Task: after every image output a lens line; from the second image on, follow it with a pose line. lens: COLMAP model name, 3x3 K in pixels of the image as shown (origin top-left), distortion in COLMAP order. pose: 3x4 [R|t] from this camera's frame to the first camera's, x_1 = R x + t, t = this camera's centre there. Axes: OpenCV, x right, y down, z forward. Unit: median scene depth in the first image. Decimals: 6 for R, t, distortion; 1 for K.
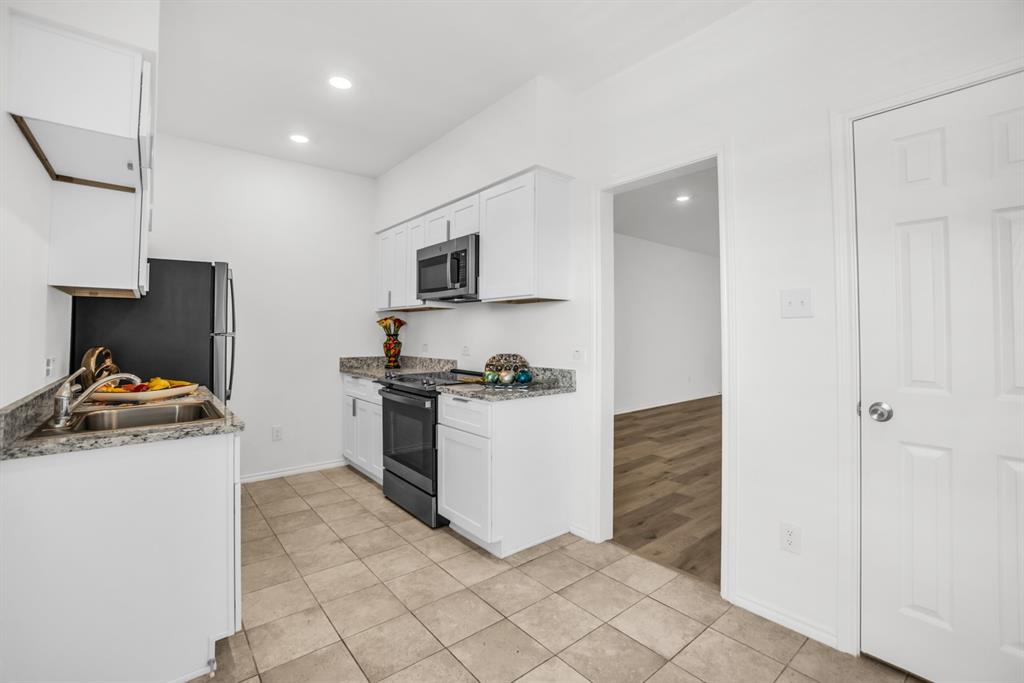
lens RADIAL K [[443.1, 0, 513.4], [0, 443.1, 335.6], [0, 0, 1]] dist [-0.003696, -0.000220]
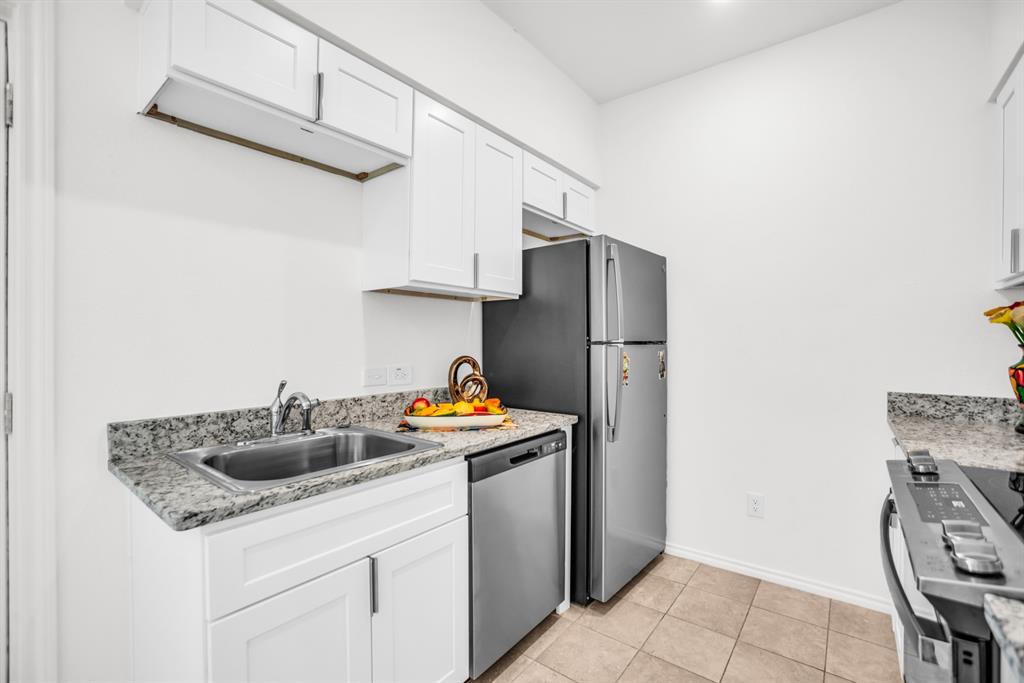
lens RADIAL K [[443.1, 0, 513.3], [0, 443.1, 346.7], [0, 0, 1]] dist [-0.003696, -0.000220]
pose [[0.220410, -0.001975, -0.975405, -0.005762], [0.000197, 0.999998, -0.001981, 0.000082], [0.975407, 0.000245, 0.220410, 0.536441]]
